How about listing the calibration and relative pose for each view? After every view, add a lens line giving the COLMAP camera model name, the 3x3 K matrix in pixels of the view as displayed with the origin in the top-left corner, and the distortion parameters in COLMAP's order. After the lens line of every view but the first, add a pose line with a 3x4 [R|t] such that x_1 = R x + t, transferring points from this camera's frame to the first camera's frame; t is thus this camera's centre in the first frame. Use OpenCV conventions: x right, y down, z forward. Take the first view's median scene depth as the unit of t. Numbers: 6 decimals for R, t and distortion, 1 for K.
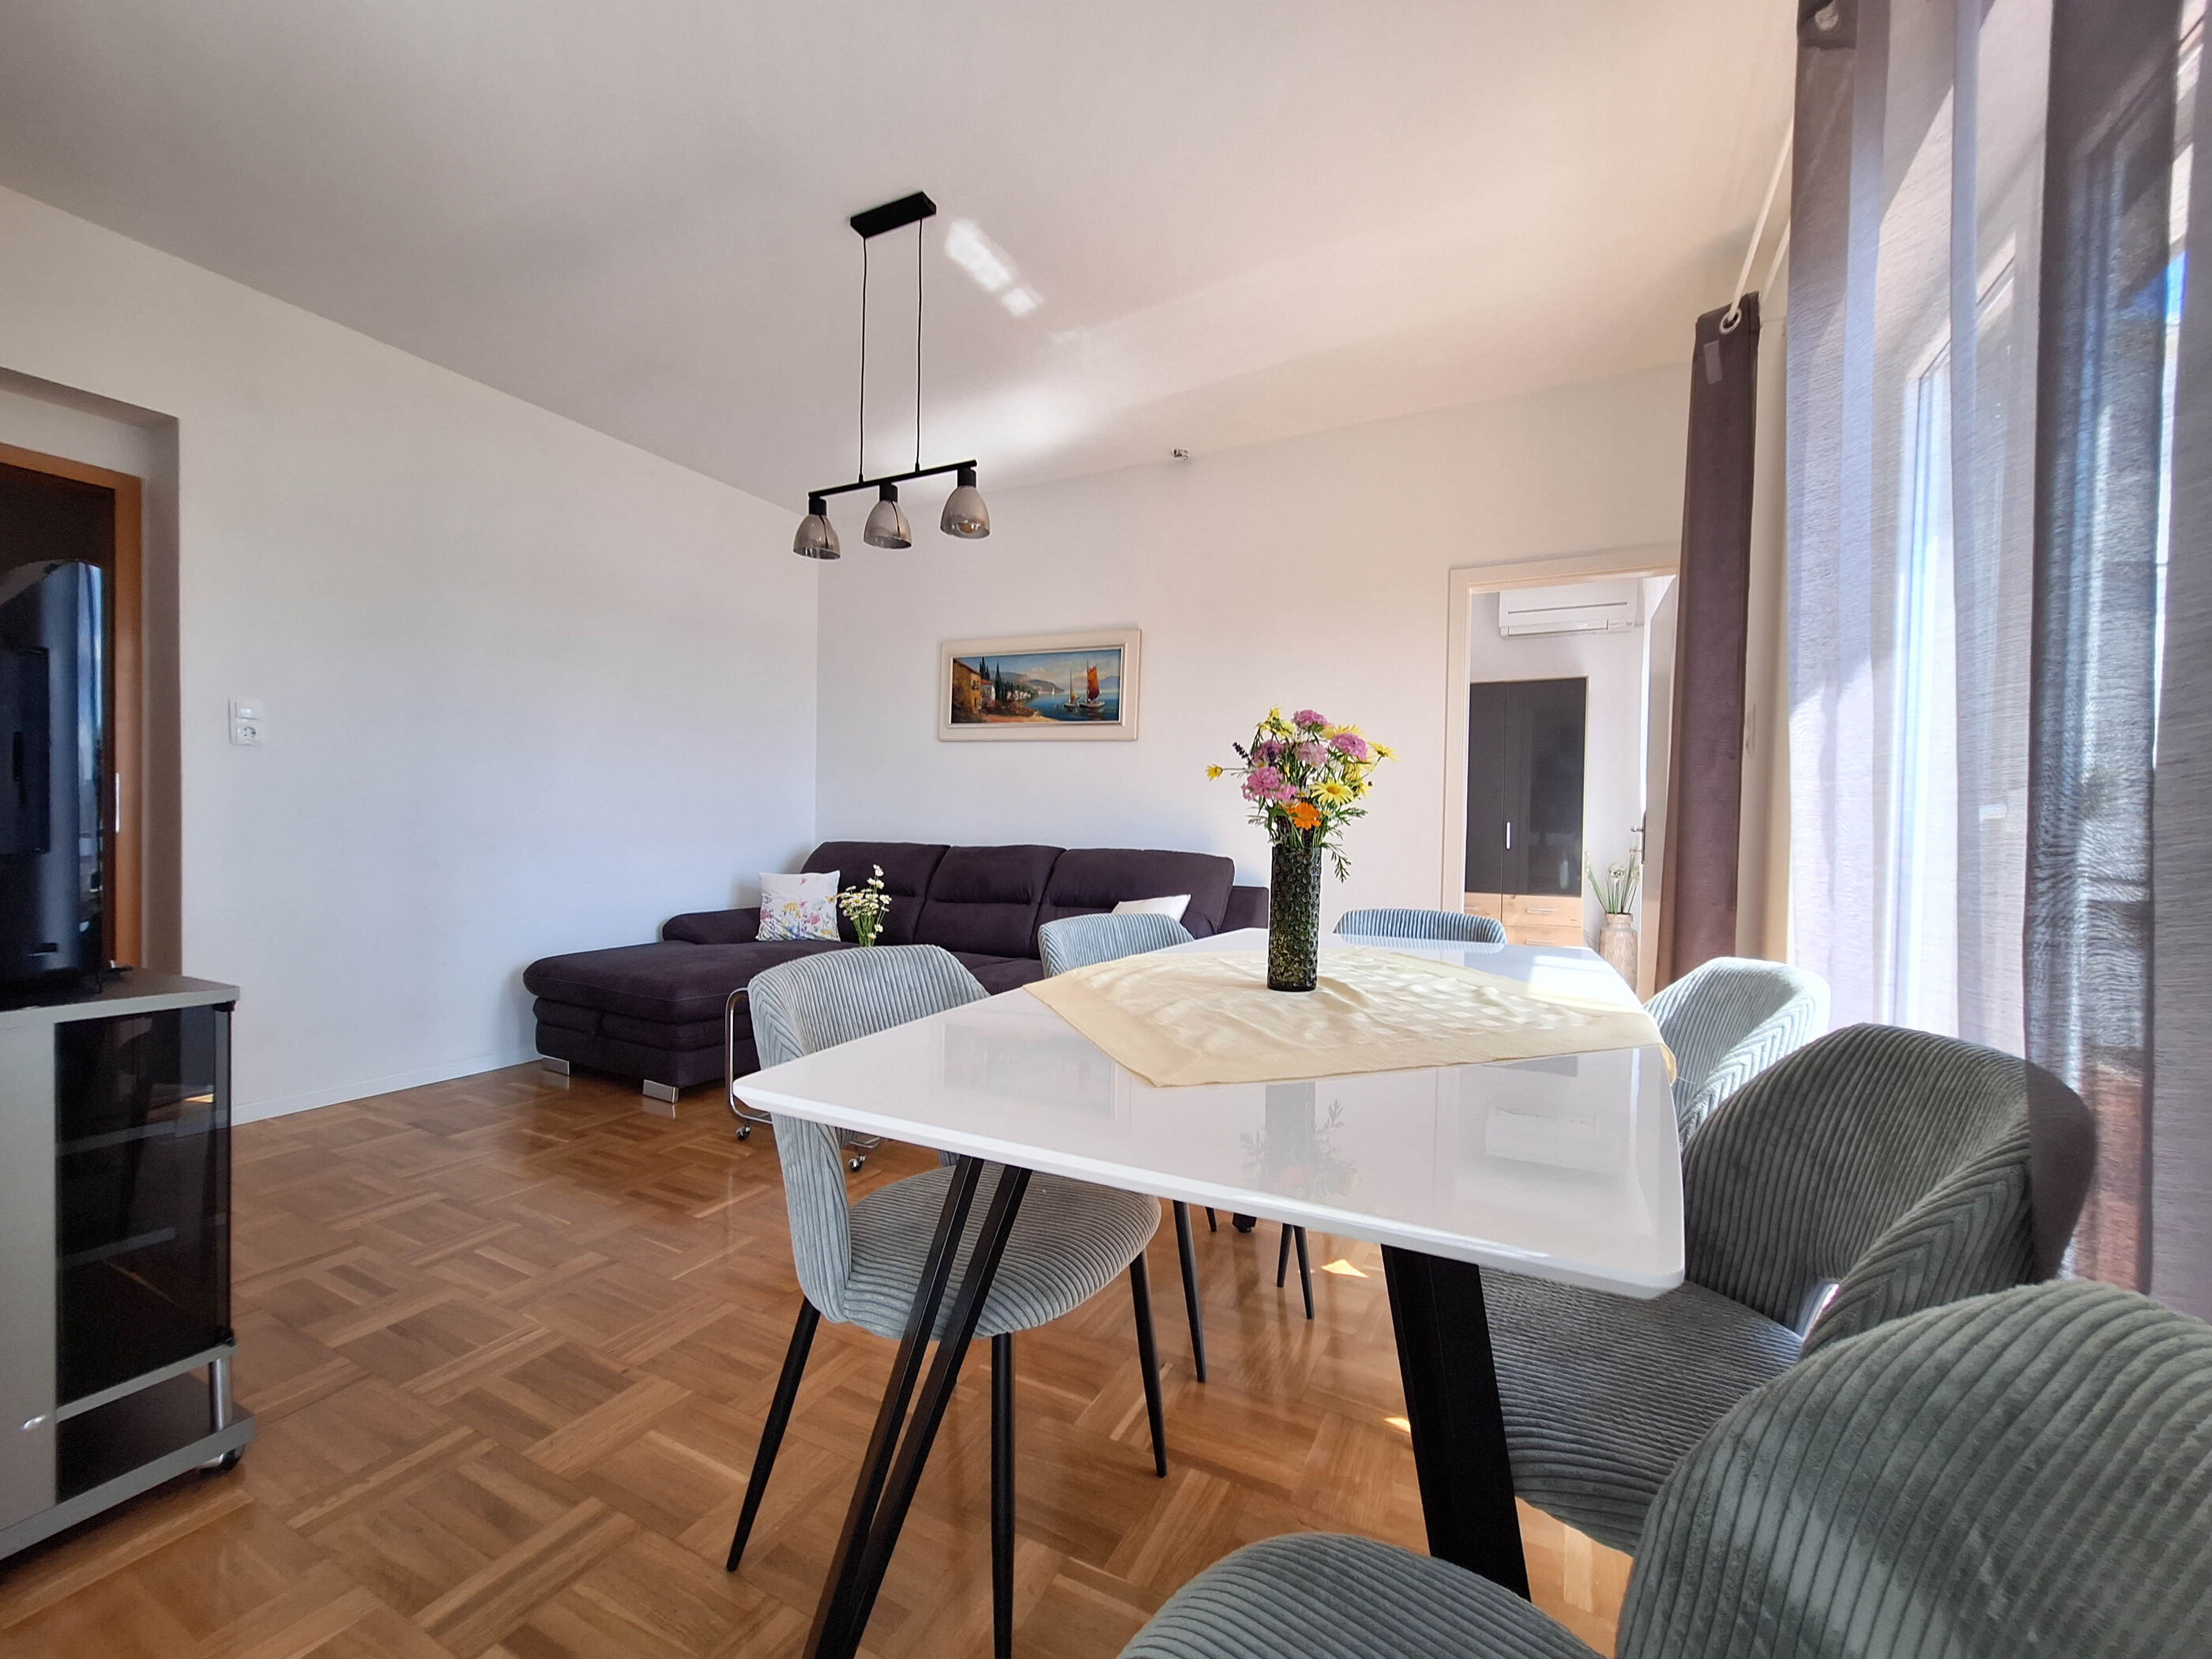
lens RADIAL K [[890.3, 0, 1127.2], [0, 890.3, 833.5], [0, 0, 1]] dist [-0.001387, 0.004939]
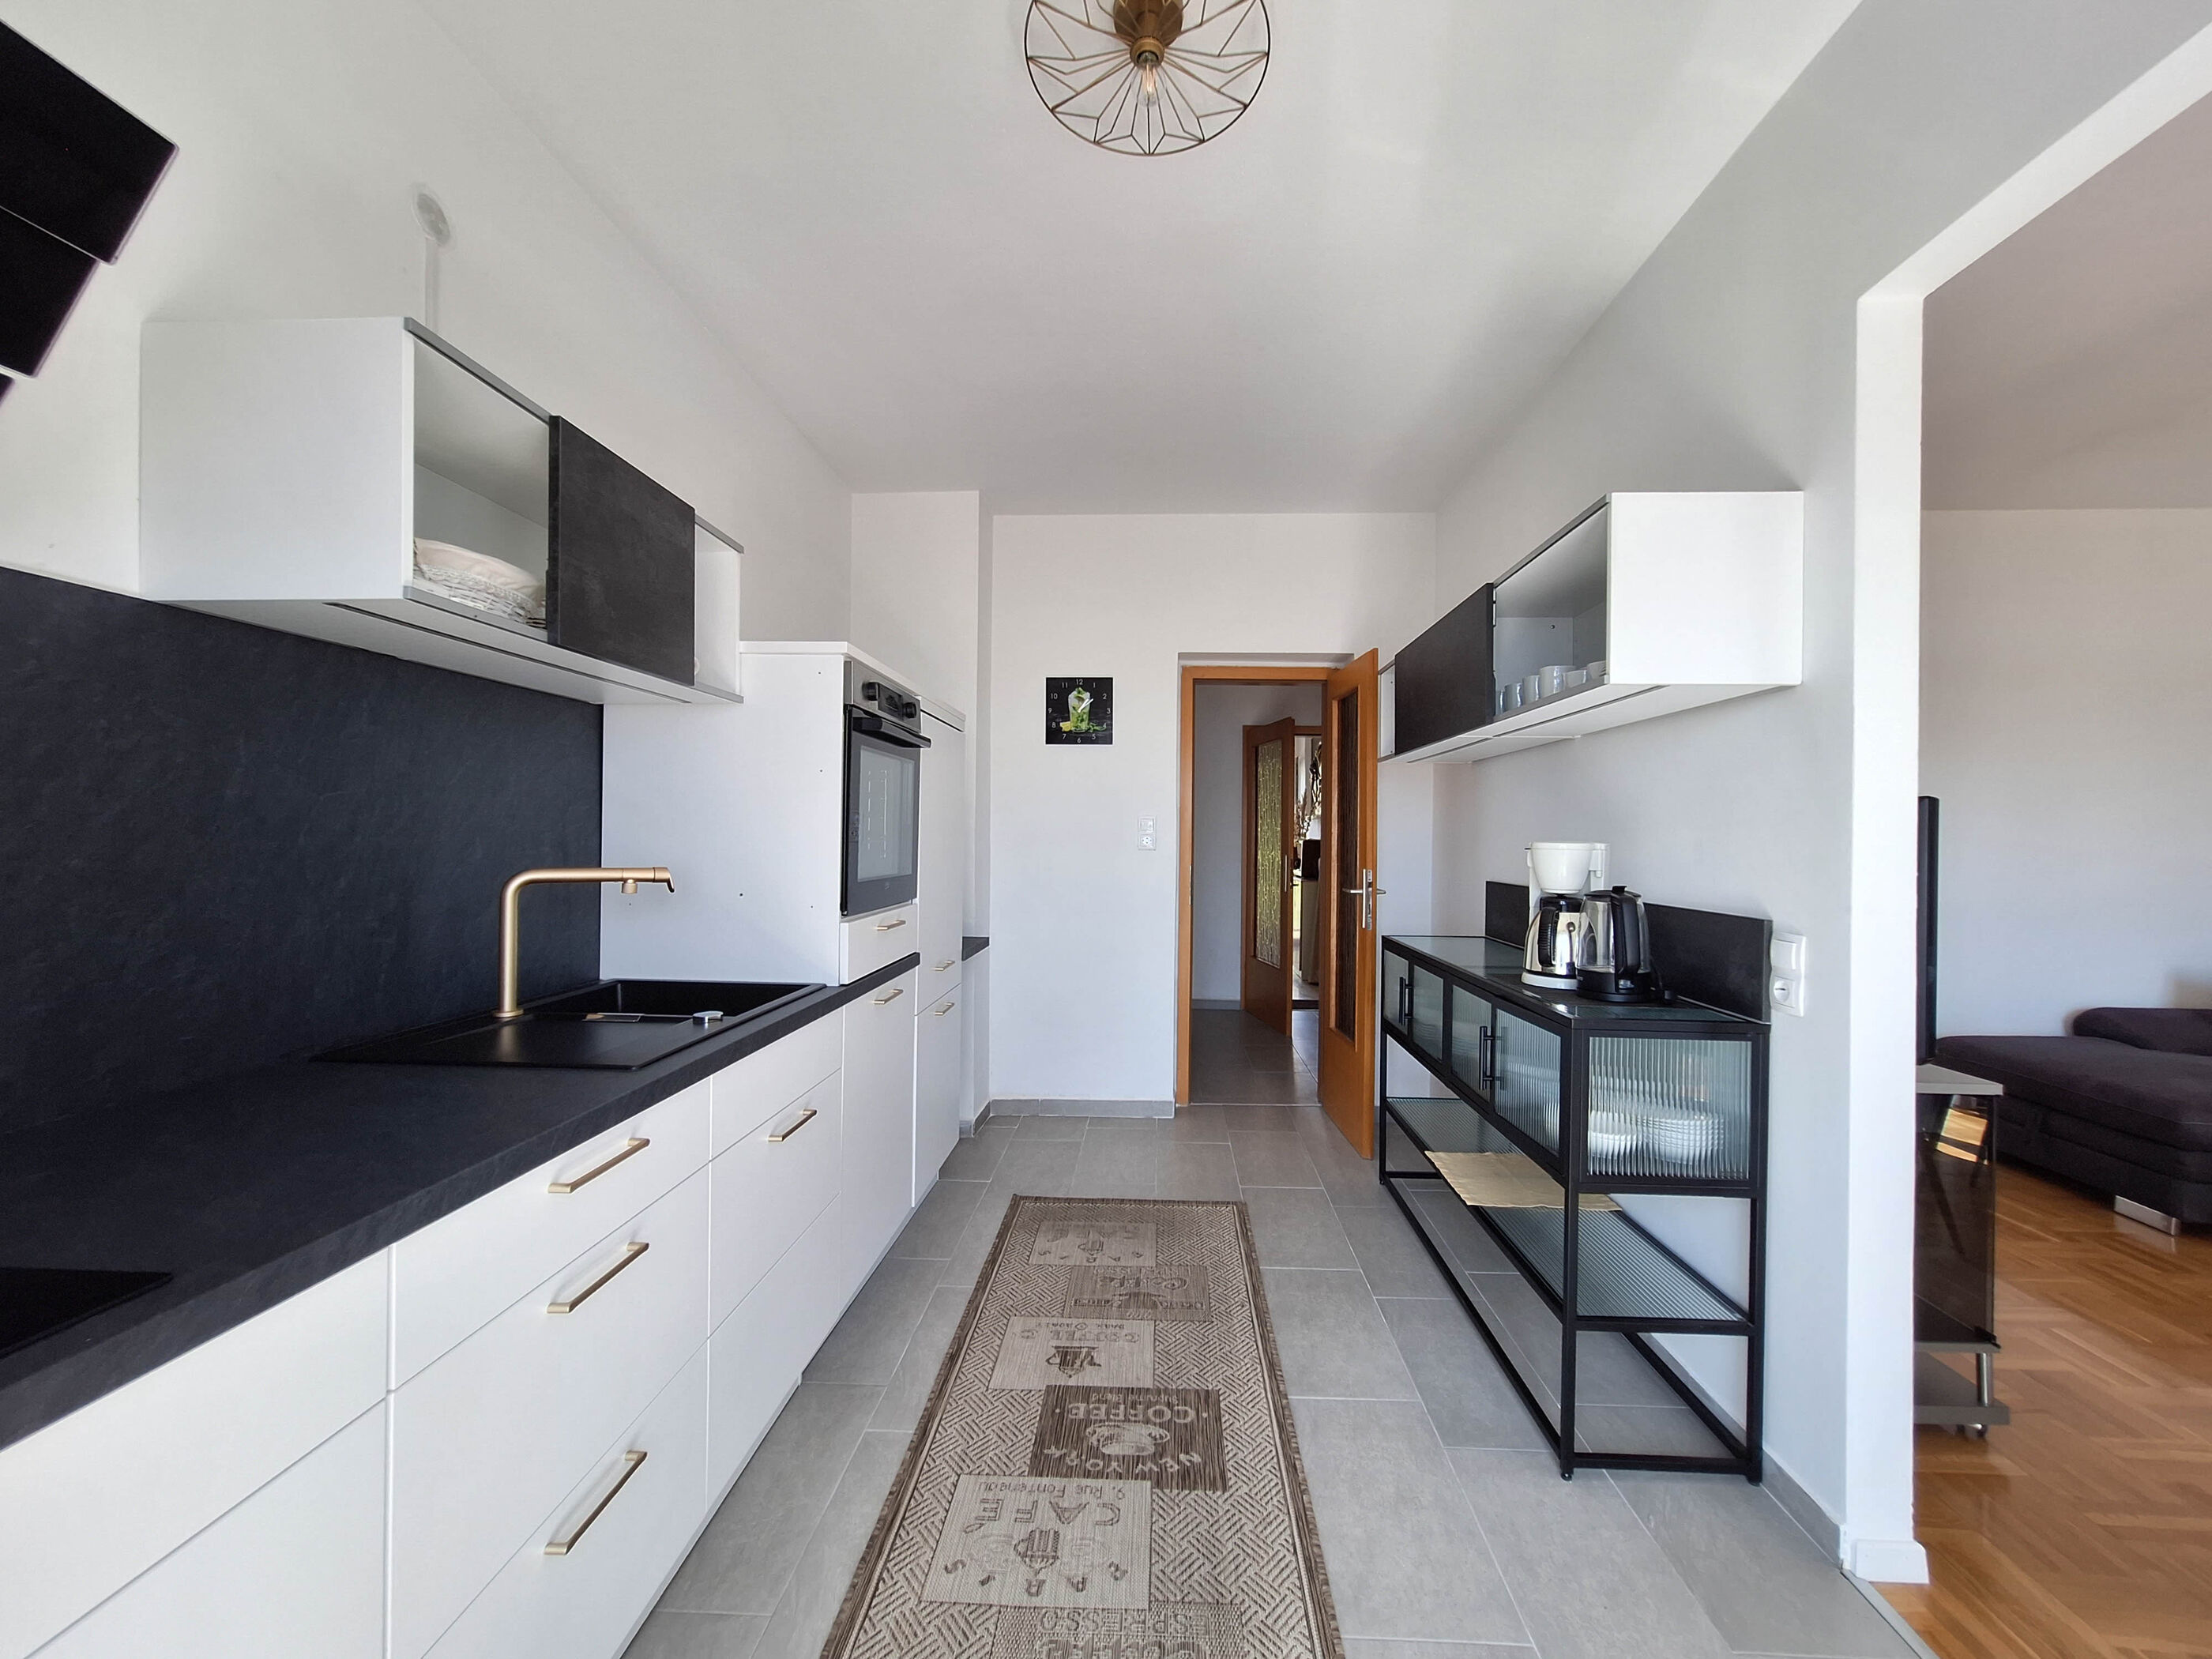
lens RADIAL K [[890.3, 0, 1127.2], [0, 890.3, 833.5], [0, 0, 1]] dist [-0.001387, 0.004939]
pose [[0.418837, -0.009591, -0.908011, -0.156689], [-0.013506, 0.999768, -0.016790, -0.082923], [0.907961, 0.019296, 0.418611, -0.393311]]
